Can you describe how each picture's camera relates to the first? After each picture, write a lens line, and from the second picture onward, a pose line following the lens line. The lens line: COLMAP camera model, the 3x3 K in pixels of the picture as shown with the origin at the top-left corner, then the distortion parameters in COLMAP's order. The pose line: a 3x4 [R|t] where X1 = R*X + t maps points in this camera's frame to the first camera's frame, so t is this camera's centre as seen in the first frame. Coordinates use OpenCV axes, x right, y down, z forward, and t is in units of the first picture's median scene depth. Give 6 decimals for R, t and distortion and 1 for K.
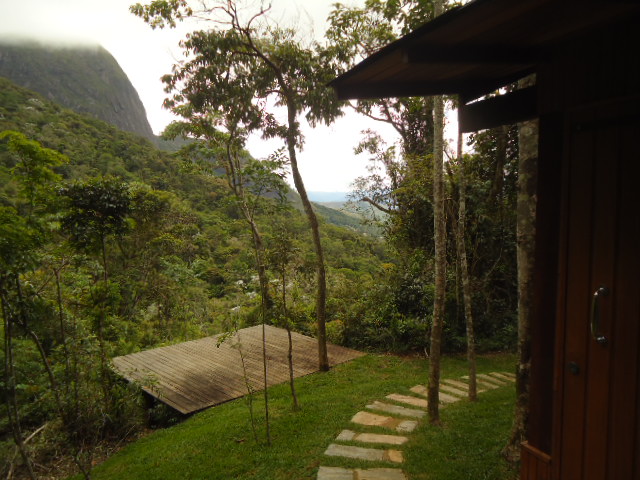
lens RADIAL K [[467.7, 0, 320.0], [0, 467.7, 240.0], [0, 0, 1]] dist [-0.001544, -0.003031]
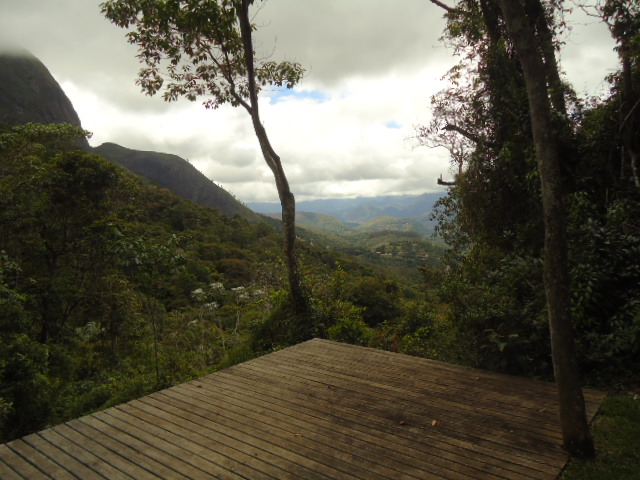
lens RADIAL K [[460.4, 0, 320.0], [0, 460.4, 240.0], [0, 0, 1]] dist [0.000501, 0.001432]
pose [[0.992513, -0.022328, 0.120083, -0.063365], [0.025234, 0.999423, -0.022737, 0.027671], [-0.119506, 0.025597, 0.992503, 0.170348]]
